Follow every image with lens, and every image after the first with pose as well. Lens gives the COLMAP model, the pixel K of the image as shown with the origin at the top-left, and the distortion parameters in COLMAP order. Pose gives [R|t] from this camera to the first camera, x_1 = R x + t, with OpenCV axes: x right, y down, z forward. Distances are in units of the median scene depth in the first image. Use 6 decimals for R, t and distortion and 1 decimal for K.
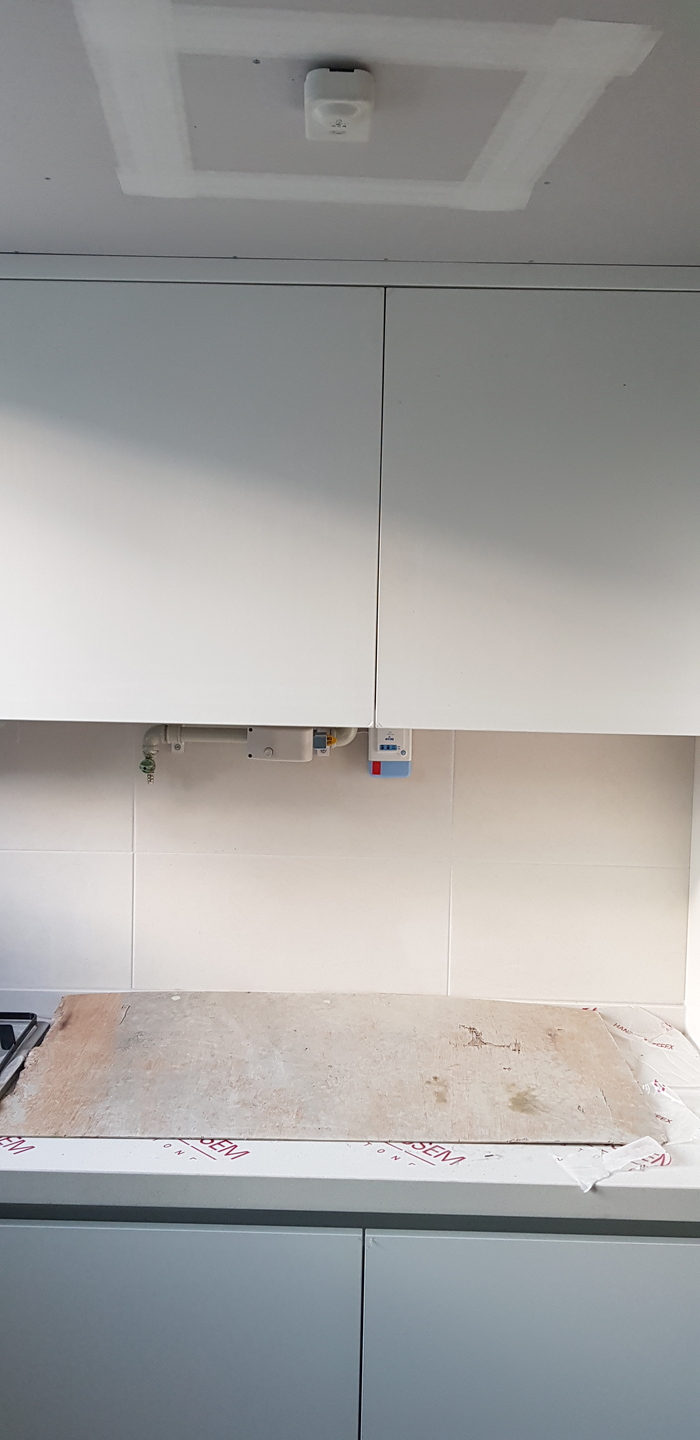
lens RADIAL K [[1017.4, 0, 351.0], [0, 1017.4, 708.7], [0, 0, 1]] dist [0.008578, -0.000159]
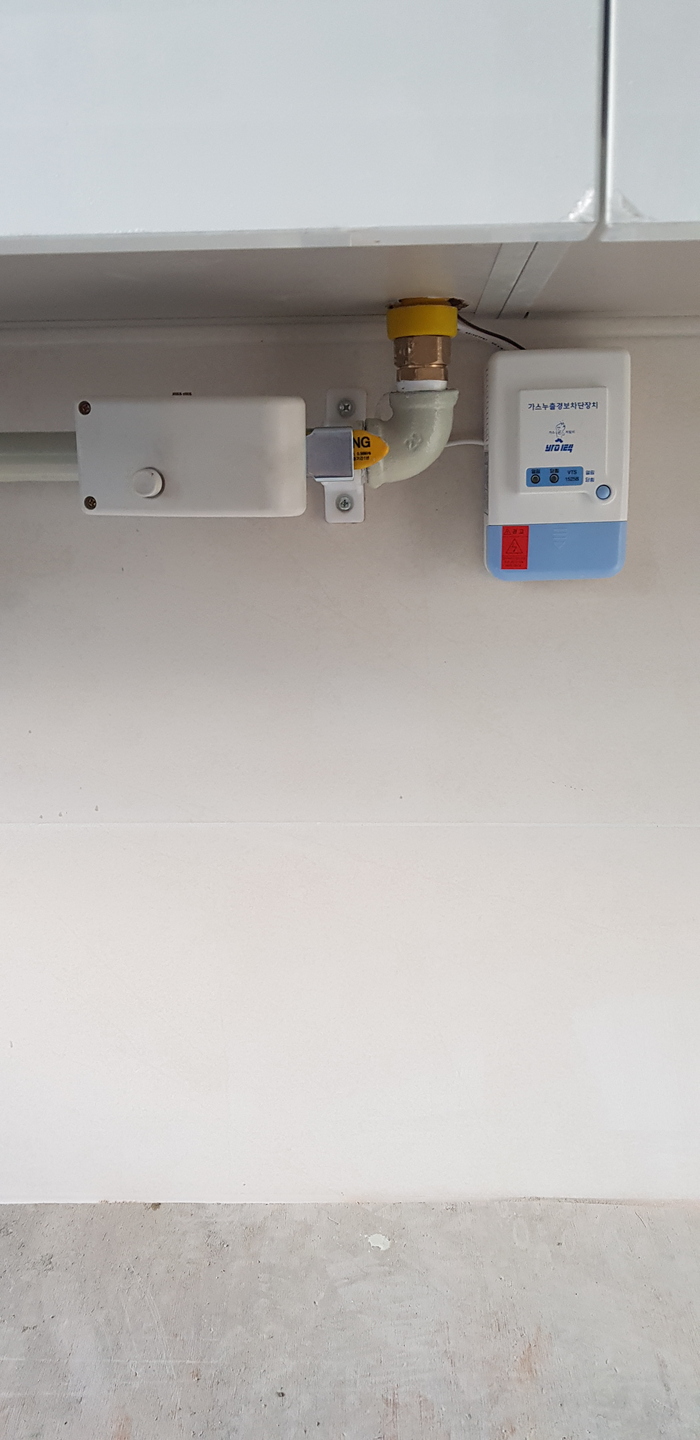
lens RADIAL K [[1017.4, 0, 349.9], [0, 1017.4, 719.3], [0, 0, 1]] dist [0.008578, -0.000159]
pose [[0.999105, -0.027248, -0.032368, -0.017146], [0.030788, 0.992953, 0.114442, 0.073760], [0.029021, -0.115336, 0.992903, 0.684652]]
